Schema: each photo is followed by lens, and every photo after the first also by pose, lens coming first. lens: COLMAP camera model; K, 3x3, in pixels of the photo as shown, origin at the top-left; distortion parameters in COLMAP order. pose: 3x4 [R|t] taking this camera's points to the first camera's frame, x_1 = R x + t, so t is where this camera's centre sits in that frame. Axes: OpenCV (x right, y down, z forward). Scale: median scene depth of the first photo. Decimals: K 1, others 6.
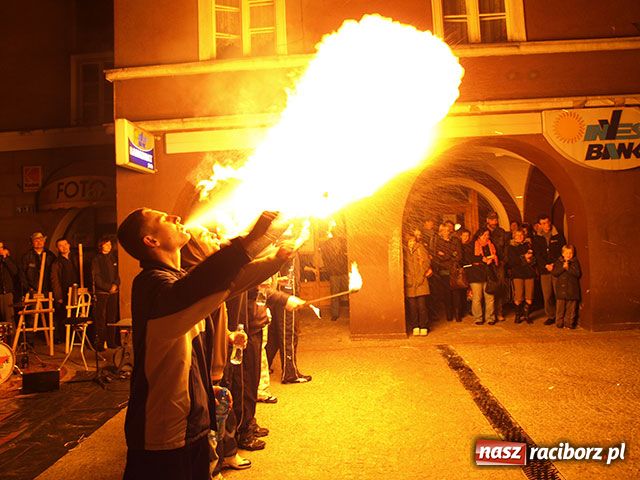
lens RADIAL K [[506.1, 0, 322.1], [0, 506.1, 233.0], [0, 0, 1]] dist [-0.102365, 0.063036]
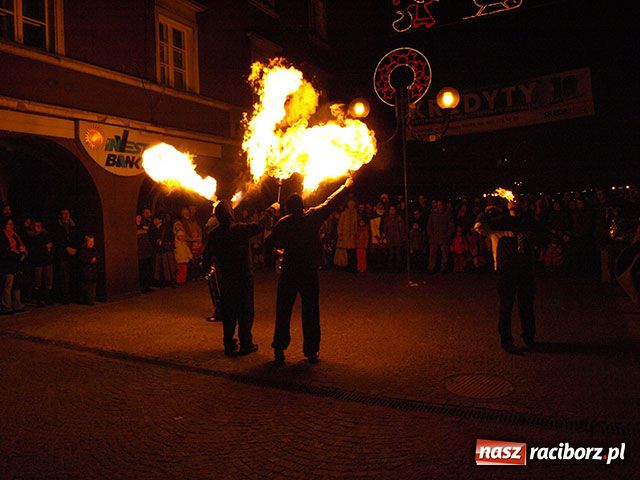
lens RADIAL K [[506.1, 0, 314.2], [0, 506.1, 230.6], [0, 0, 1]] dist [-0.102365, 0.063036]
pose [[0.397622, 0.003461, 0.917543, -0.406234], [-0.000476, 0.999994, -0.003565, 0.020134], [-0.917549, 0.000981, 0.397622, 0.015662]]
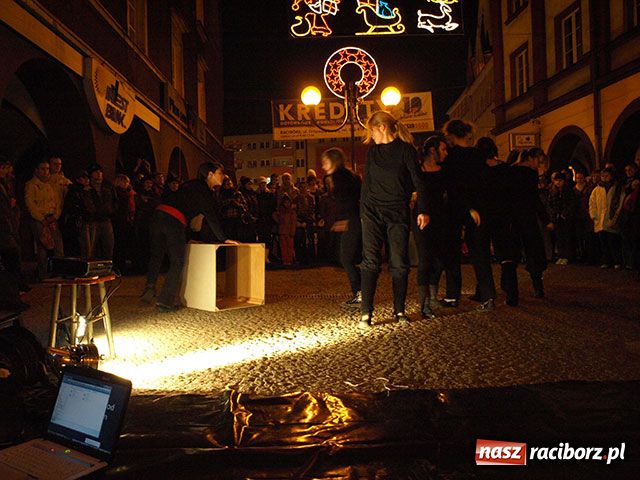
lens RADIAL K [[506.1, 0, 317.0], [0, 506.1, 243.0], [0, 0, 1]] dist [-0.102365, 0.063036]
pose [[-0.095135, 0.016212, 0.995332, -0.589035], [0.008979, 0.999841, -0.015427, 0.152642], [-0.995424, 0.007469, -0.095265, 0.645870]]
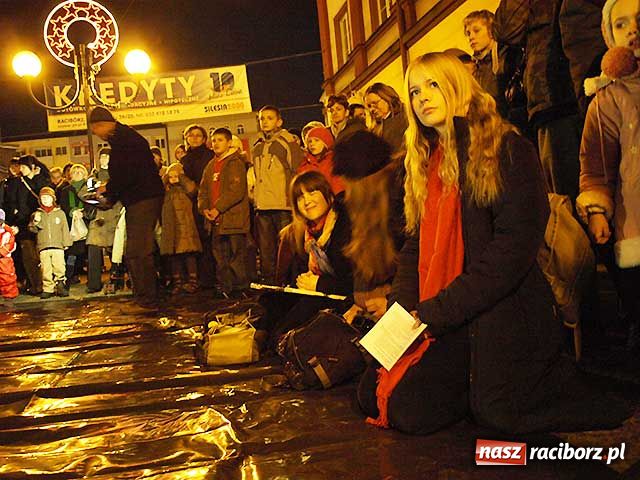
lens RADIAL K [[572.3, 0, 315.0], [0, 572.3, 237.0], [0, 0, 1]] dist [-0.080128, 0.030498]
pose [[-0.279663, 0.055794, 0.958476, -0.444474], [0.085007, 0.995828, -0.033165, 0.173538], [-0.956327, 0.072202, -0.283240, 0.240283]]
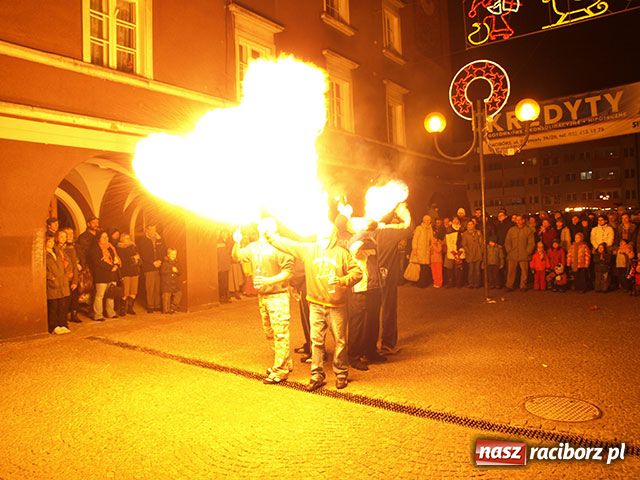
lens RADIAL K [[506.1, 0, 314.4], [0, 506.1, 230.9], [0, 0, 1]] dist [-0.102365, 0.063036]
pose [[0.525194, 0.032048, 0.850379, -0.418152], [-0.010221, 0.999456, -0.031354, 0.020582], [-0.850921, 0.007776, 0.525236, 0.014658]]
